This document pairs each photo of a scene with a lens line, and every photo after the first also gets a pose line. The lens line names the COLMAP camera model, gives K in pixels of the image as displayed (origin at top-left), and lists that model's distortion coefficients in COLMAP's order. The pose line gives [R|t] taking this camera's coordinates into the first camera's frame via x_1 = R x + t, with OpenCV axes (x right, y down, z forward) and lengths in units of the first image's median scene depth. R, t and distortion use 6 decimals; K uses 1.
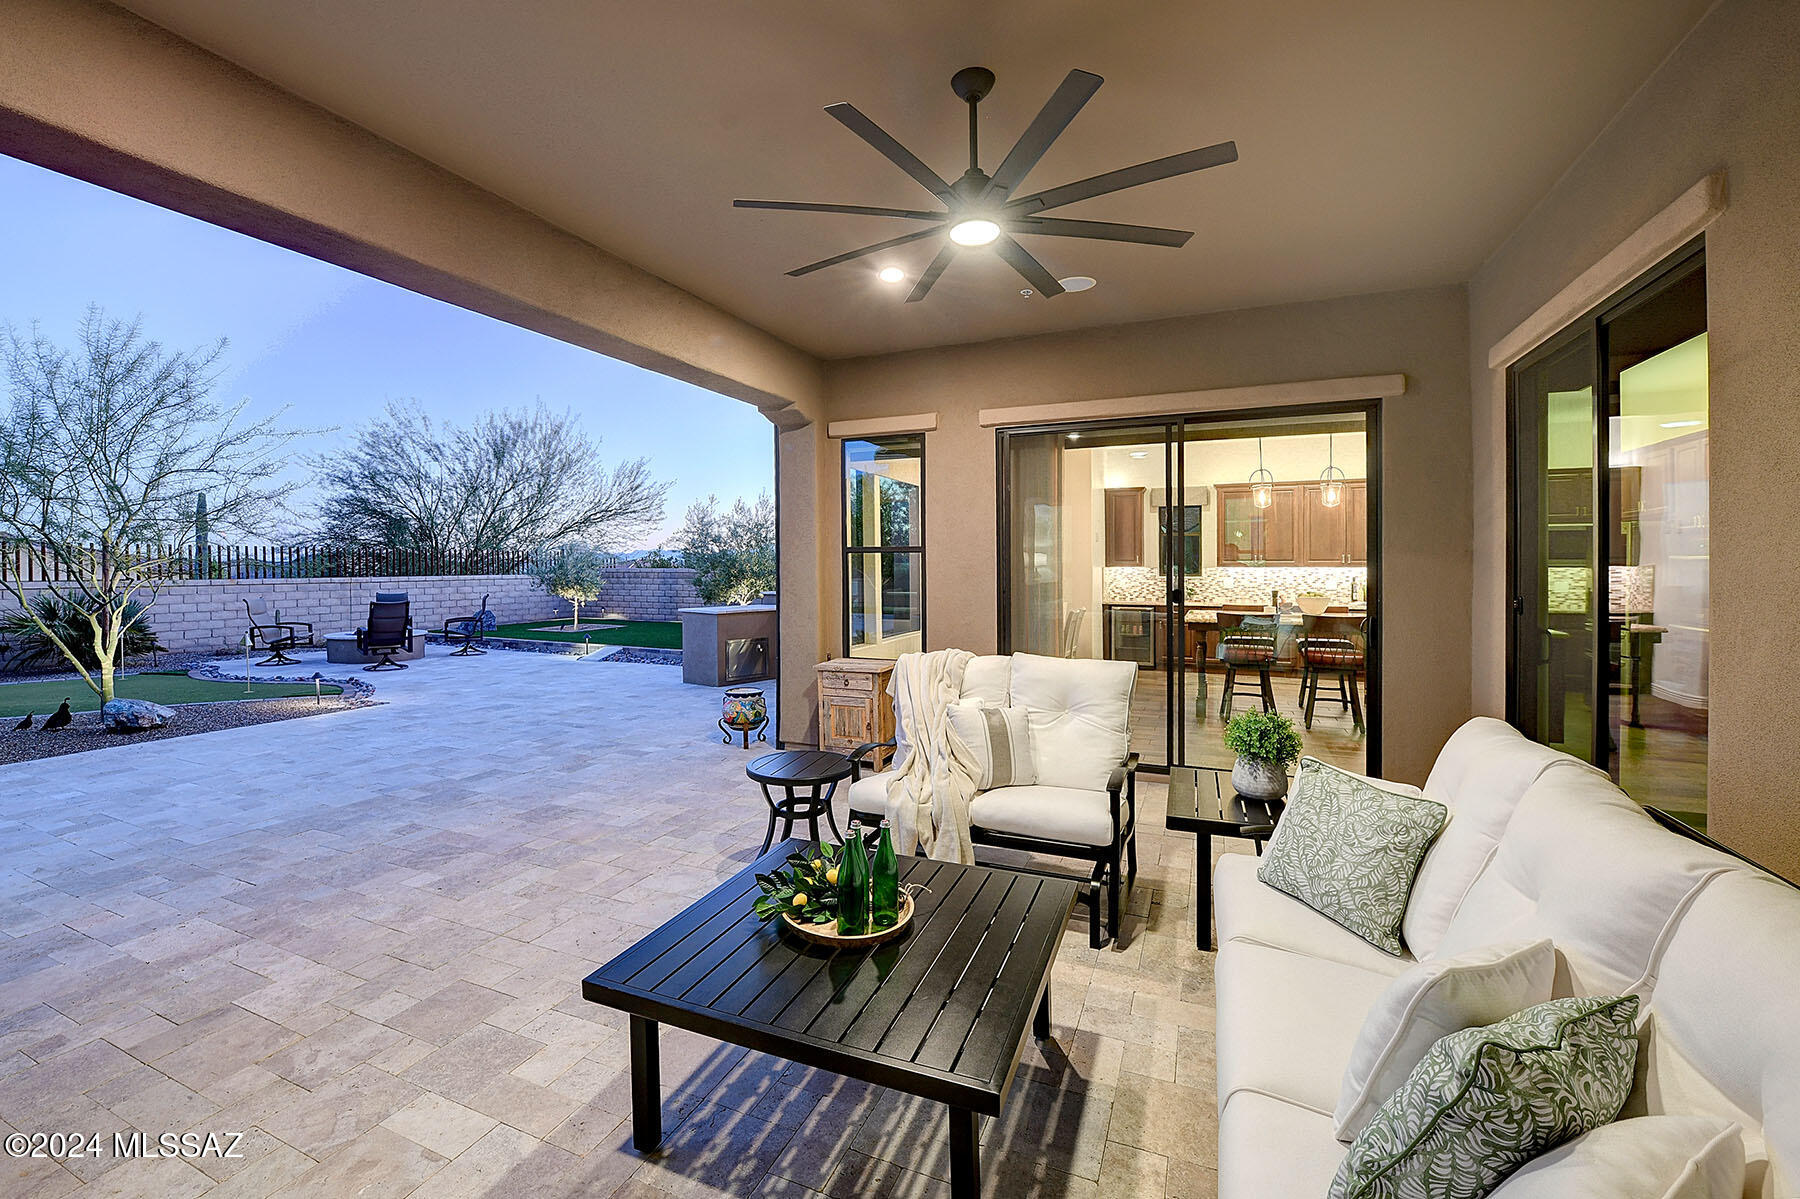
lens RADIAL K [[756.9, 0, 818.7], [0, 756.9, 572.8], [0, 0, 1]] dist [-0.035329, 0.000316]
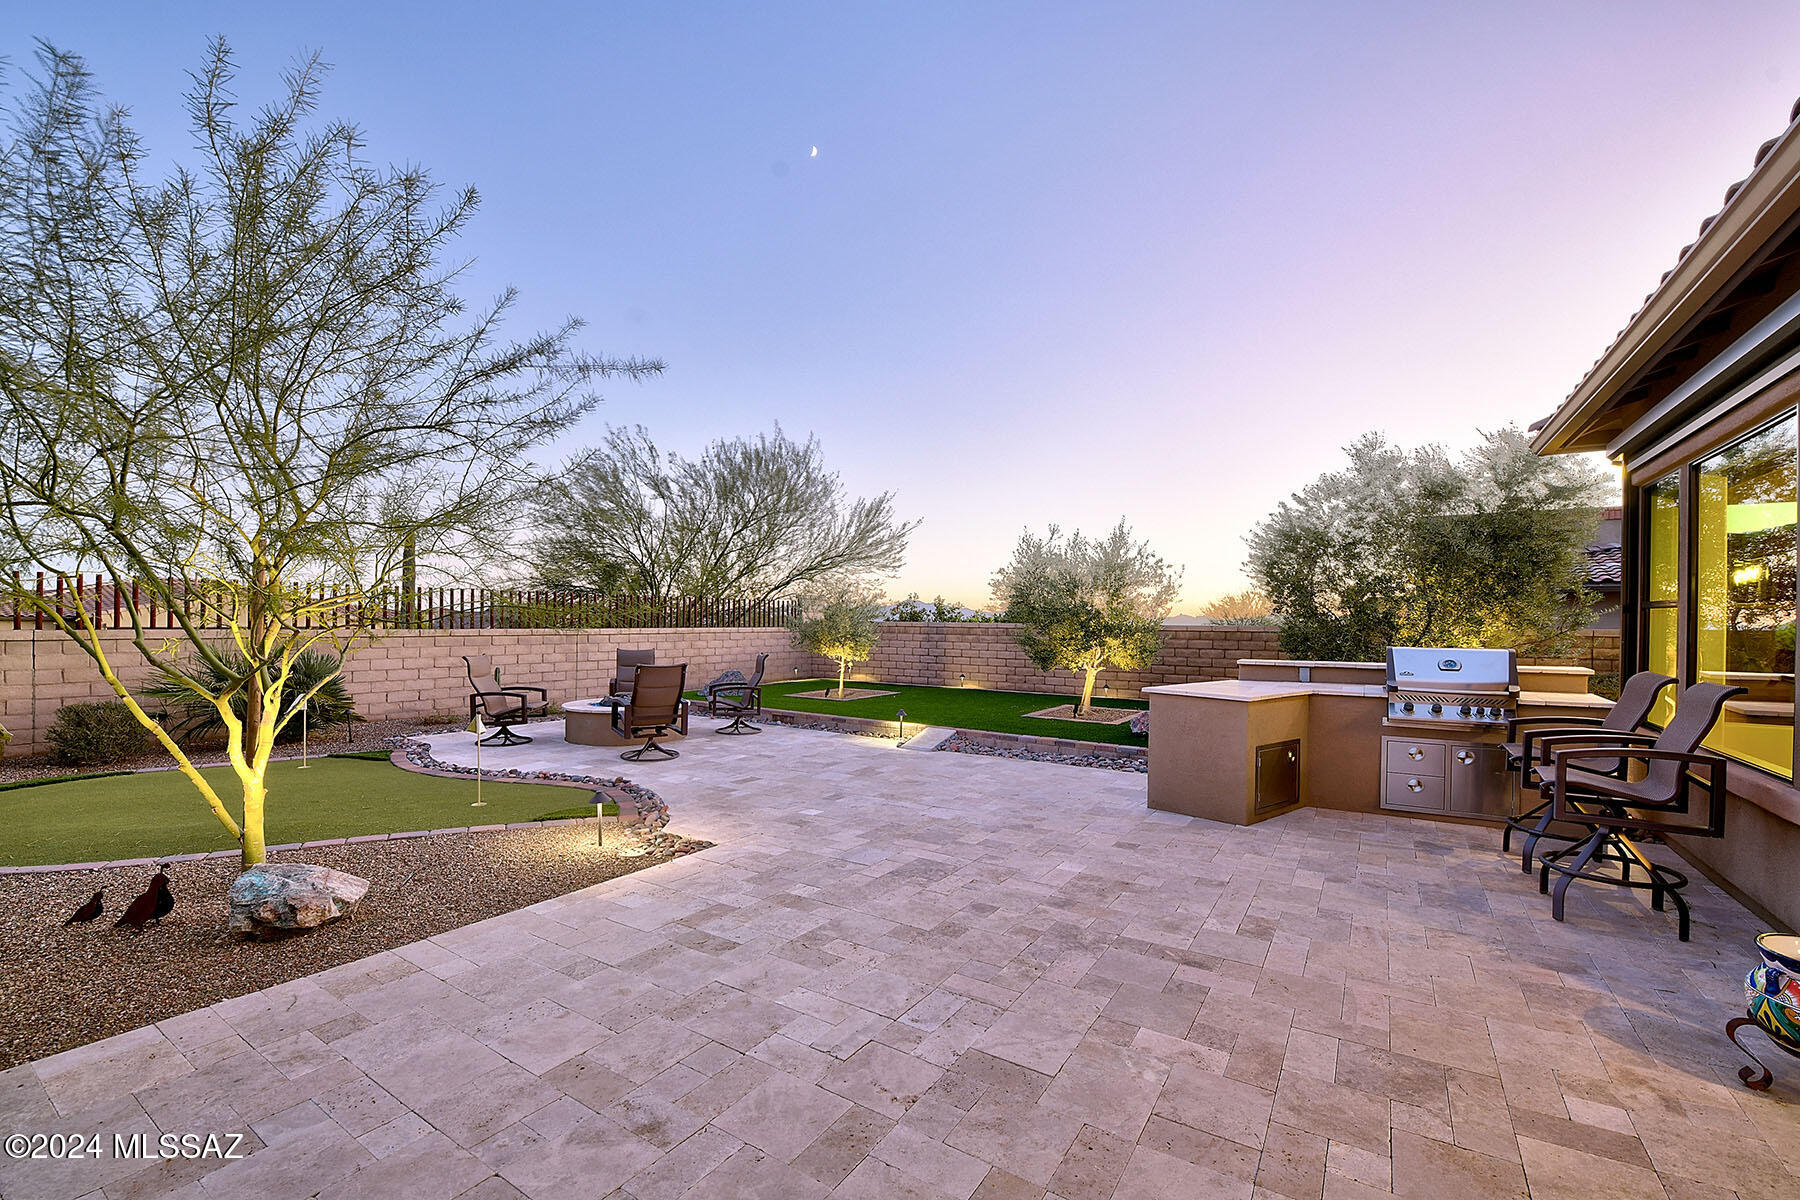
lens RADIAL K [[759.4, 0, 903.2], [0, 759.4, 604.6], [0, 0, 1]] dist [-0.025598, -0.000481]
pose [[0.993974, 0.007696, -0.109344, -0.238244], [-0.011015, 0.999496, -0.029787, 0.000857], [0.109060, 0.030812, 0.993558, 0.275127]]
